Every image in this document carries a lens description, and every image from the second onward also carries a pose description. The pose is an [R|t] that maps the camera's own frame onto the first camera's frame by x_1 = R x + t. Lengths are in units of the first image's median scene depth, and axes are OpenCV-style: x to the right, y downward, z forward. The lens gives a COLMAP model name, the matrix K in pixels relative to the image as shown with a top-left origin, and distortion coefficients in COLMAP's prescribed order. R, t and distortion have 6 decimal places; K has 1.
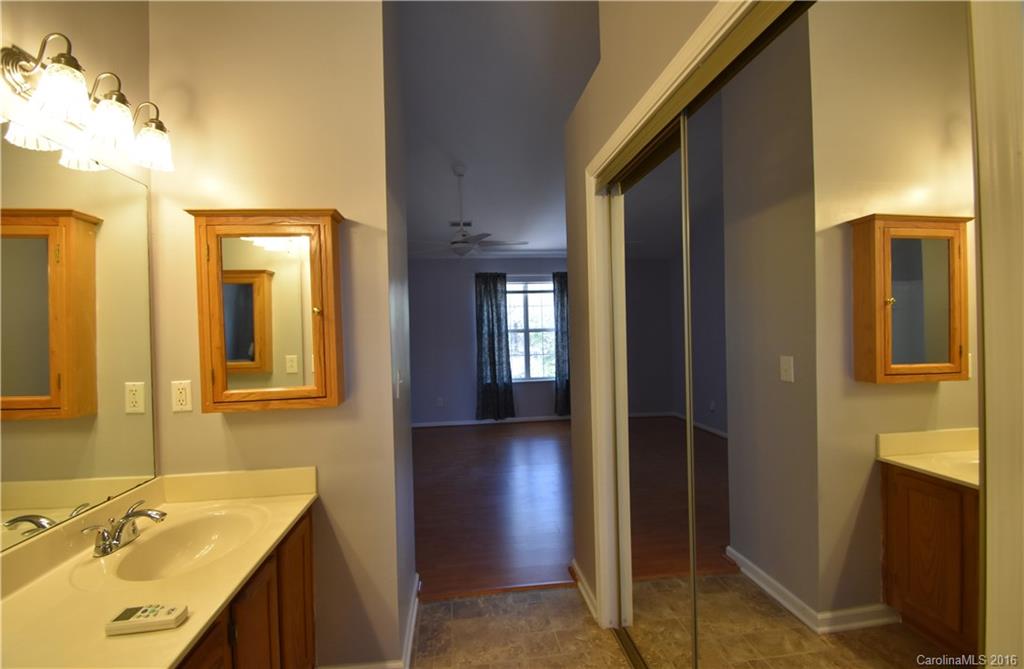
lens RADIAL K [[450.1, 0, 509.1], [0, 450.1, 334.5], [0, 0, 1]] dist [0.009526, -0.015504]
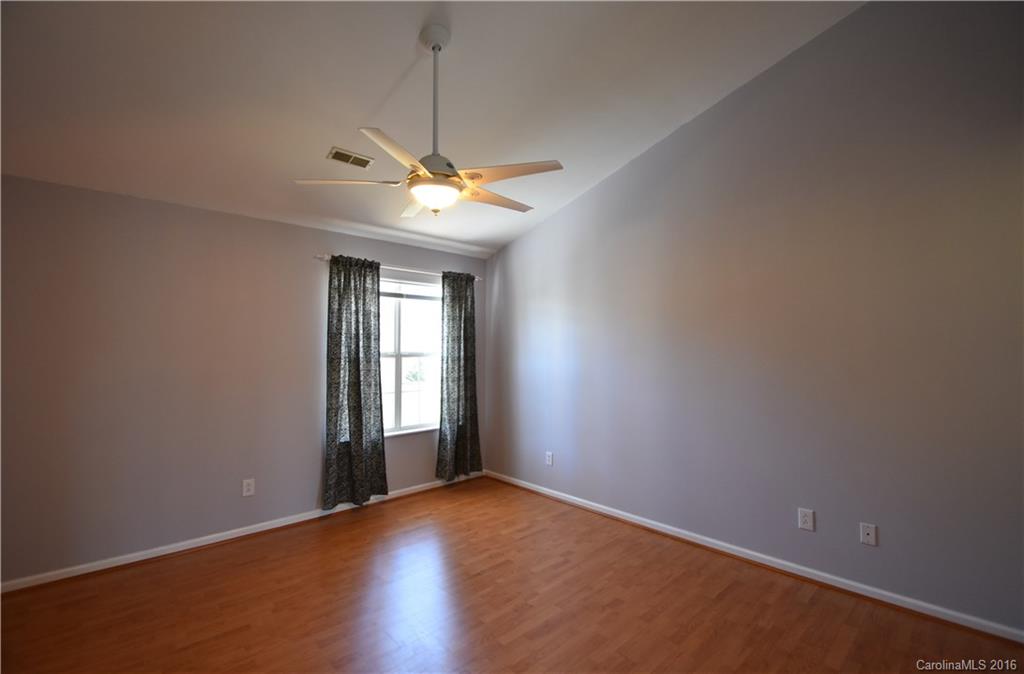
lens RADIAL K [[452.3, 0, 508.3], [0, 452.3, 335.7], [0, 0, 1]] dist [0.002122, -0.000592]
pose [[0.806583, 0.046415, 0.589296, -0.231105], [-0.019424, 0.998455, -0.052056, -0.005563], [-0.590802, 0.030541, 0.806239, 0.393199]]
